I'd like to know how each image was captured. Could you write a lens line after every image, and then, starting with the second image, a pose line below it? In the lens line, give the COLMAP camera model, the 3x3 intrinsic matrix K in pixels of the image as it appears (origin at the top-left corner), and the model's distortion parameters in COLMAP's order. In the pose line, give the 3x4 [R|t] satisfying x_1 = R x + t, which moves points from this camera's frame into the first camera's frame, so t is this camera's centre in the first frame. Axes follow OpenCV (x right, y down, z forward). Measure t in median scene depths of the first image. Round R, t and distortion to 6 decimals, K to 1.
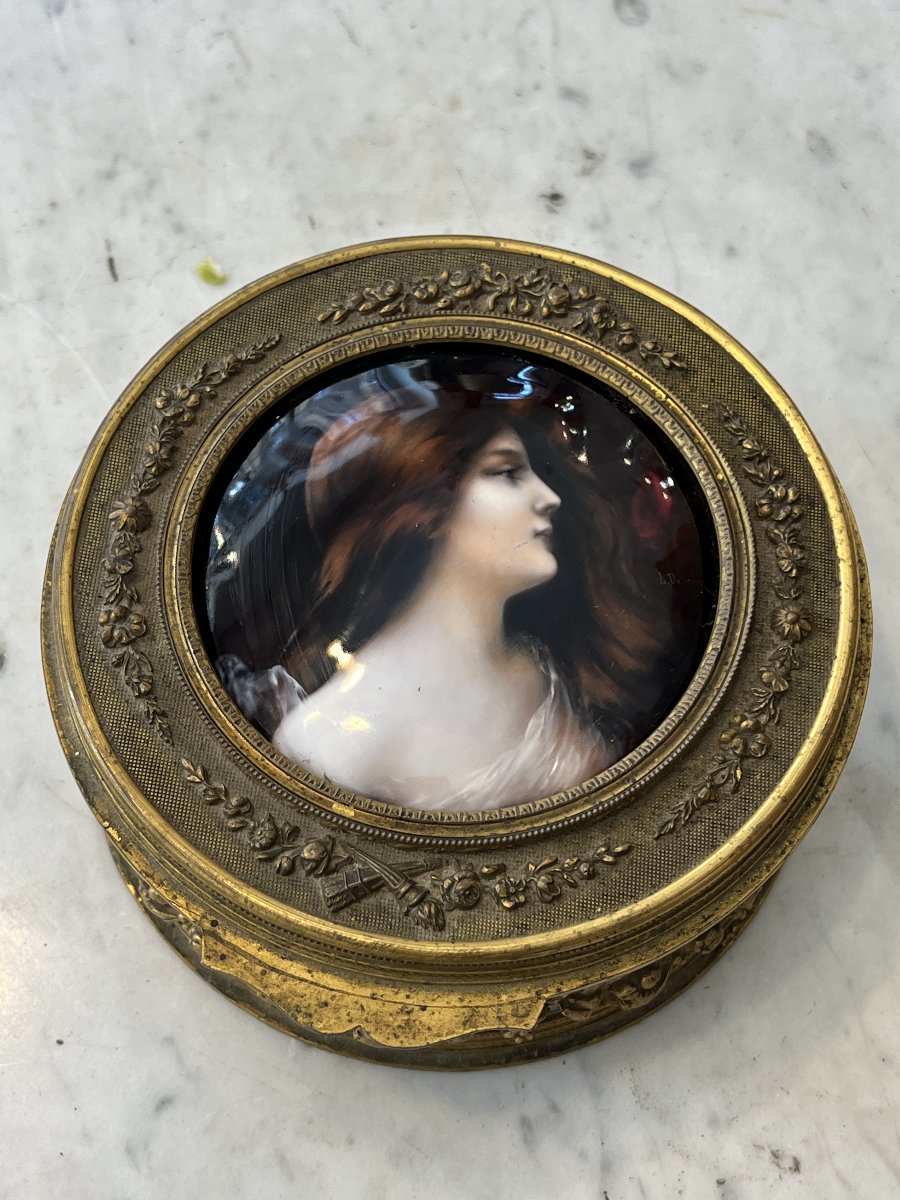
lens RADIAL K [[1802.3, 0, 419.5], [0, 1802.3, 606.8], [0, 0, 1]] dist [0.104425, 0.000000]
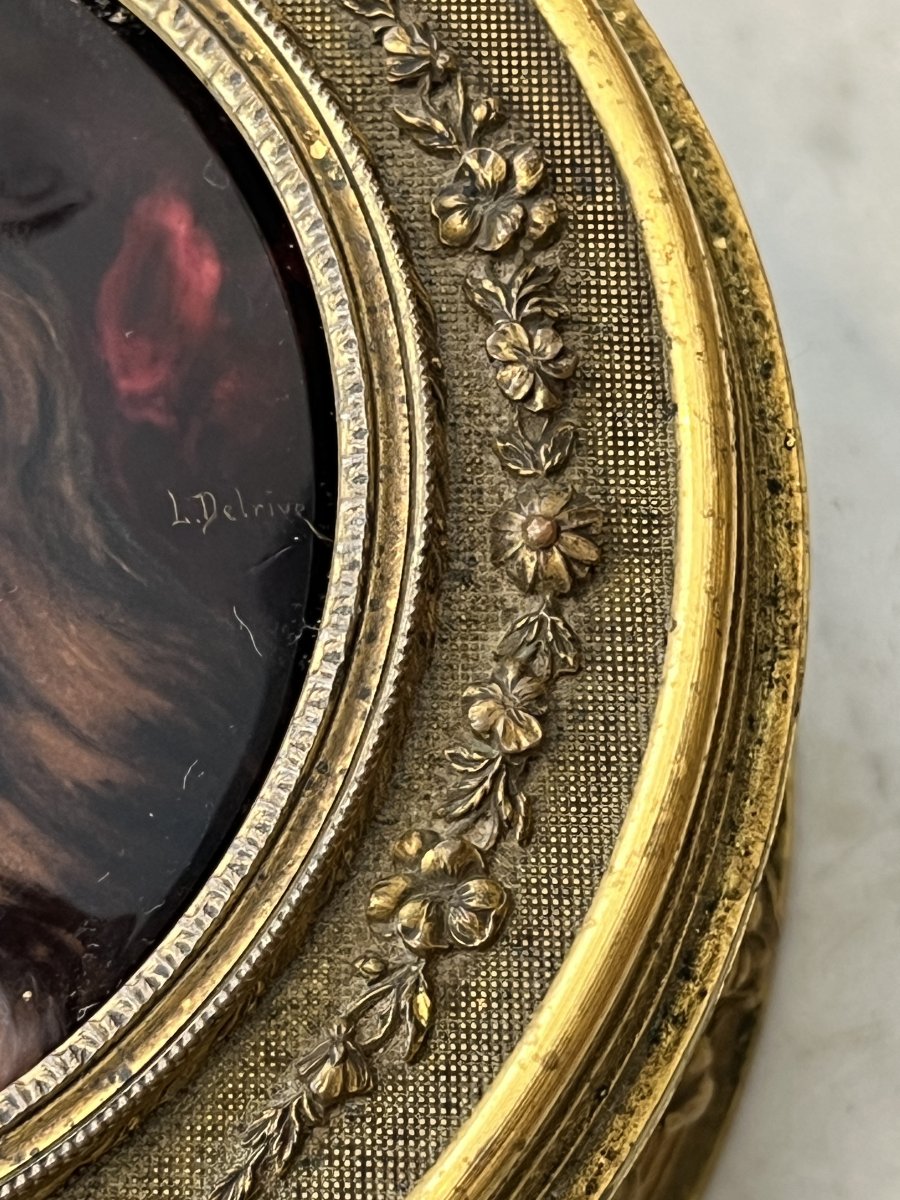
lens RADIAL K [[3736.6, 0, 457.0], [0, 3736.6, 597.2], [0, 0, 1]] dist [0.213672, 0.000000]
pose [[0.988982, -0.145436, -0.027626, 0.206478], [0.147595, 0.983117, 0.108150, -0.063003], [0.011430, -0.111036, 0.993751, 0.264160]]
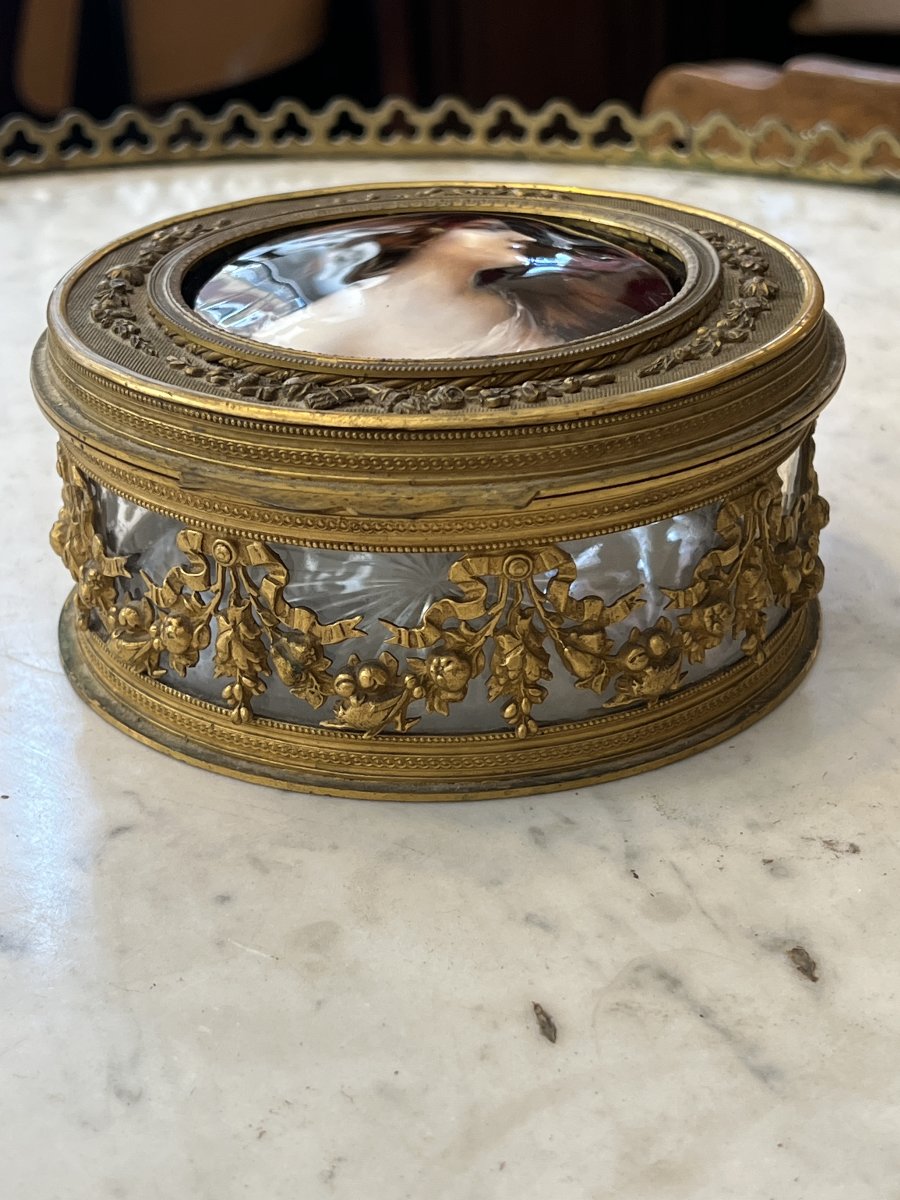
lens RADIAL K [[2047.6, 0, 413.5], [0, 2047.6, 594.7], [0, 0, 1]] dist [0.289586, 0.000000]
pose [[0.999671, -0.024220, 0.008489, -0.006348], [0.024325, 0.788680, -0.614323, 0.870465], [0.008184, 0.614327, 0.789009, 0.166783]]
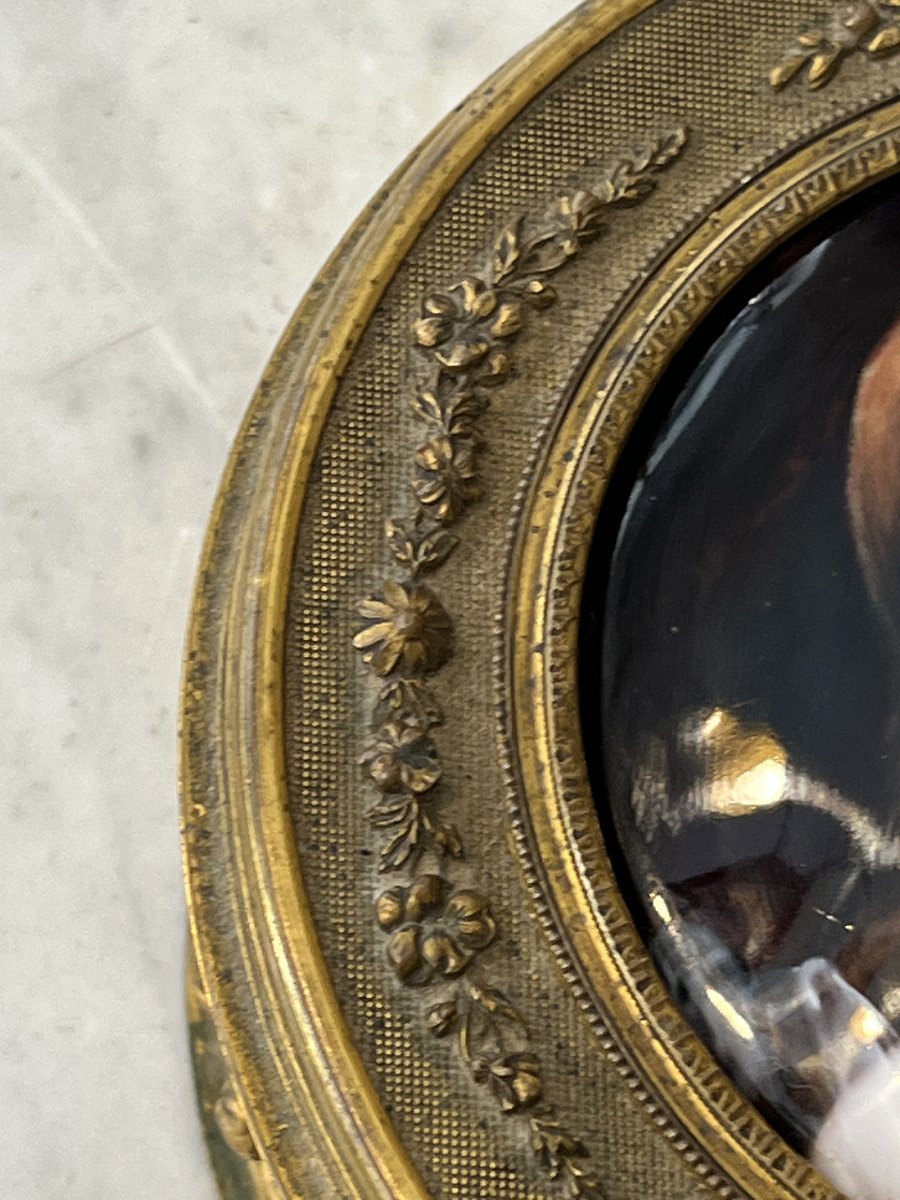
lens RADIAL K [[3736.6, 0, 444.1], [0, 3736.6, 598.5], [0, 0, 1]] dist [0.213672, 0.000000]
pose [[0.993667, -0.077660, 0.081205, -0.224270], [0.071398, 0.994443, 0.077368, -0.125067], [-0.086762, -0.071080, 0.993690, 0.184636]]
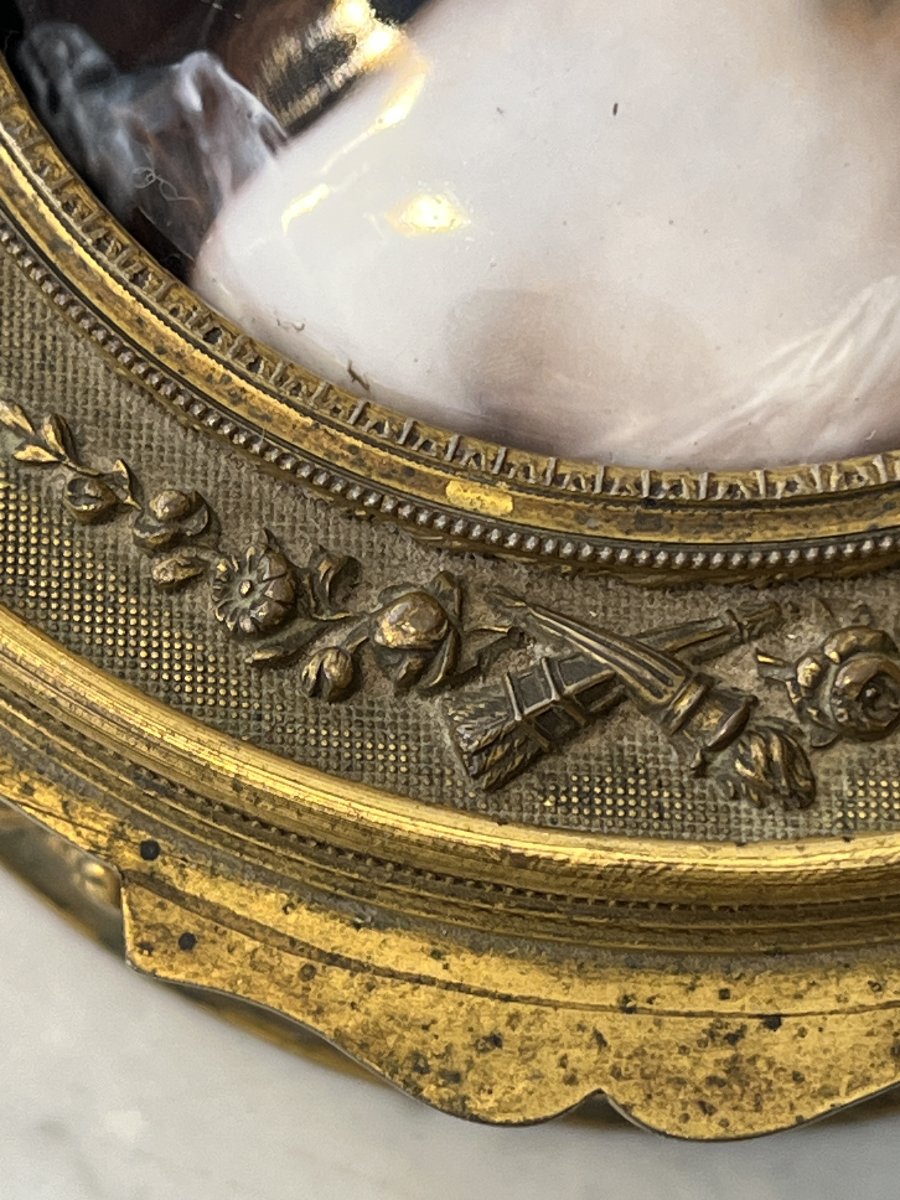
lens RADIAL K [[3761.5, 0, 449.6], [0, 3761.5, 603.4], [0, 0, 1]] dist [0.276558, 0.000000]
pose [[0.993221, -0.116187, -0.003413, -0.045138], [0.115090, 0.978883, 0.168947, 0.009481], [-0.016288, -0.168194, 0.985619, 0.269784]]
